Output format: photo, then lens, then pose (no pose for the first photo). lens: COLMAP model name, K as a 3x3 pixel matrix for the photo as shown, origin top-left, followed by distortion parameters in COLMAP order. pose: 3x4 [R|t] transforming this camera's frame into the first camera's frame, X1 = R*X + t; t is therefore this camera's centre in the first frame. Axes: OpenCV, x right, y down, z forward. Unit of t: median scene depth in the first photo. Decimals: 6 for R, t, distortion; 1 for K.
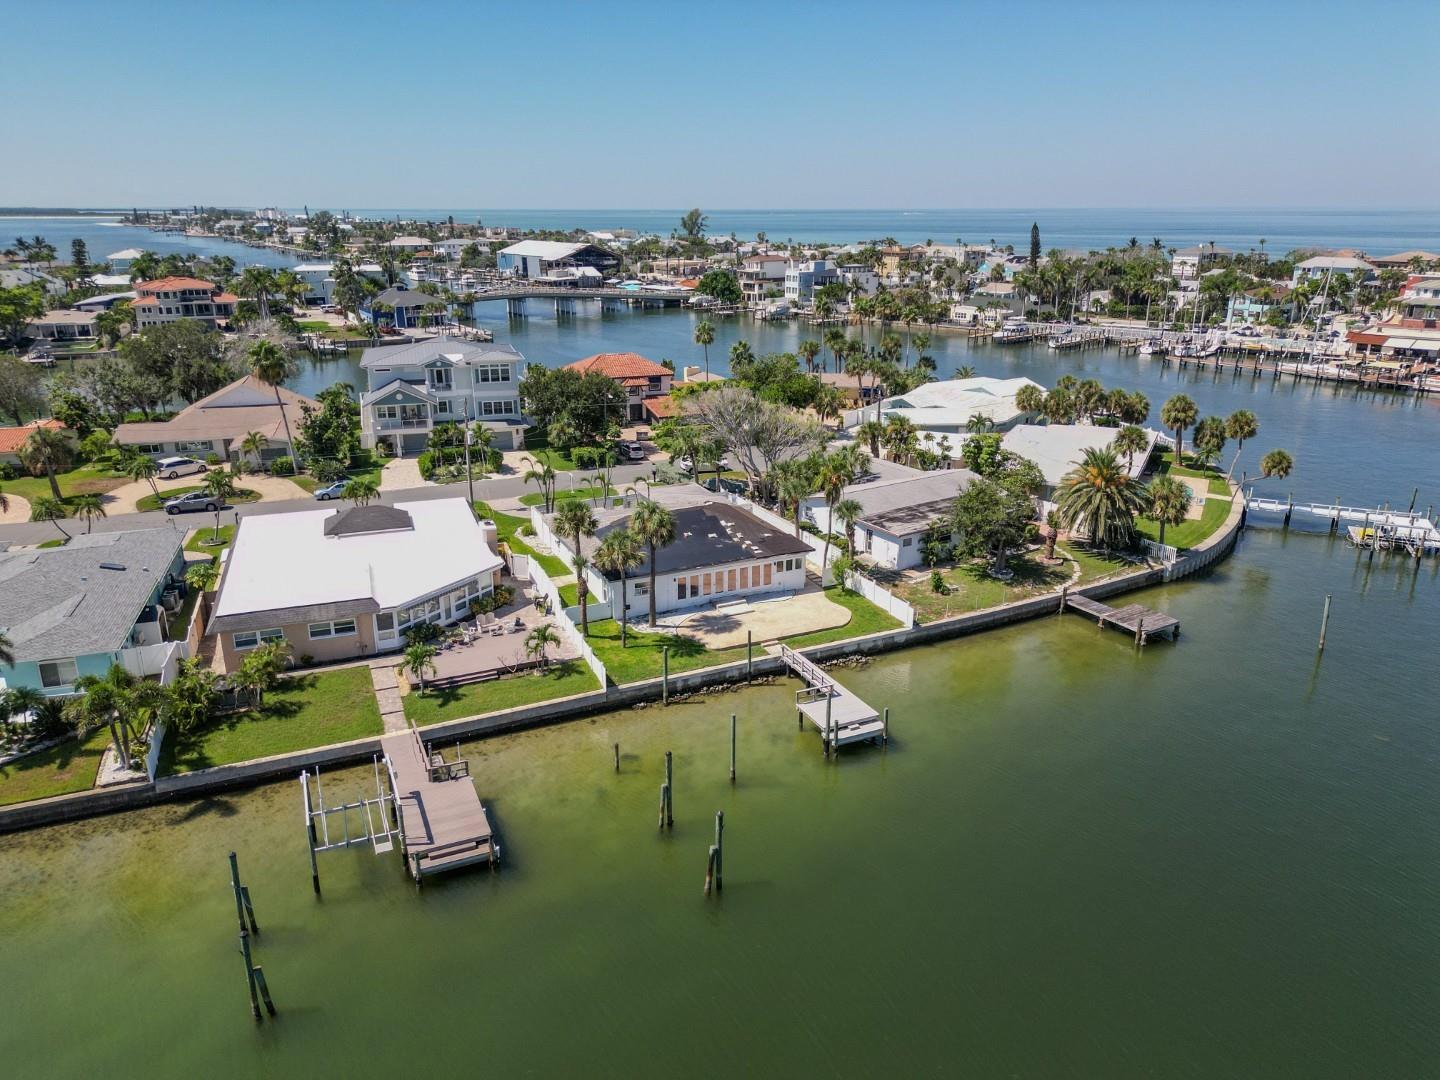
lens RADIAL K [[1013.5, 0, 724.1], [0, 1013.5, 549.4], [0, 0, 1]] dist [0.037903, -0.034066]
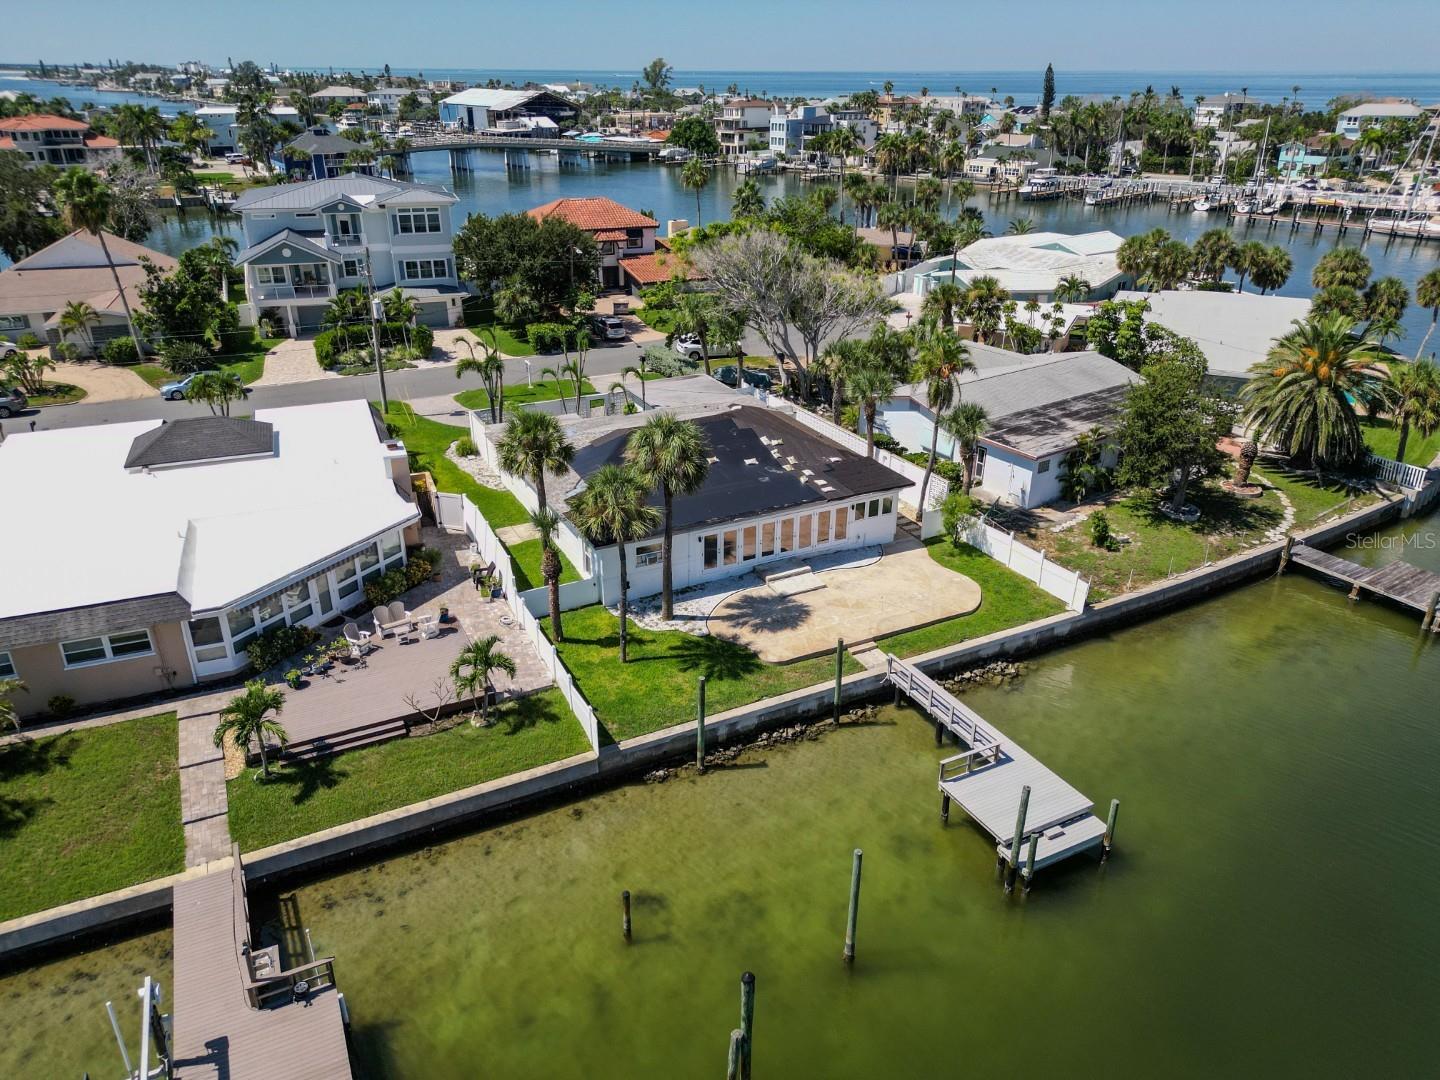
lens RADIAL K [[1013.5, 0, 724.1], [0, 1013.5, 549.4], [0, 0, 1]] dist [0.037903, -0.034066]
pose [[0.999350, -0.010989, 0.034326, -0.045933], [0.006941, 0.993236, 0.115903, -0.029186], [-0.035368, -0.115590, 0.992667, 0.319075]]
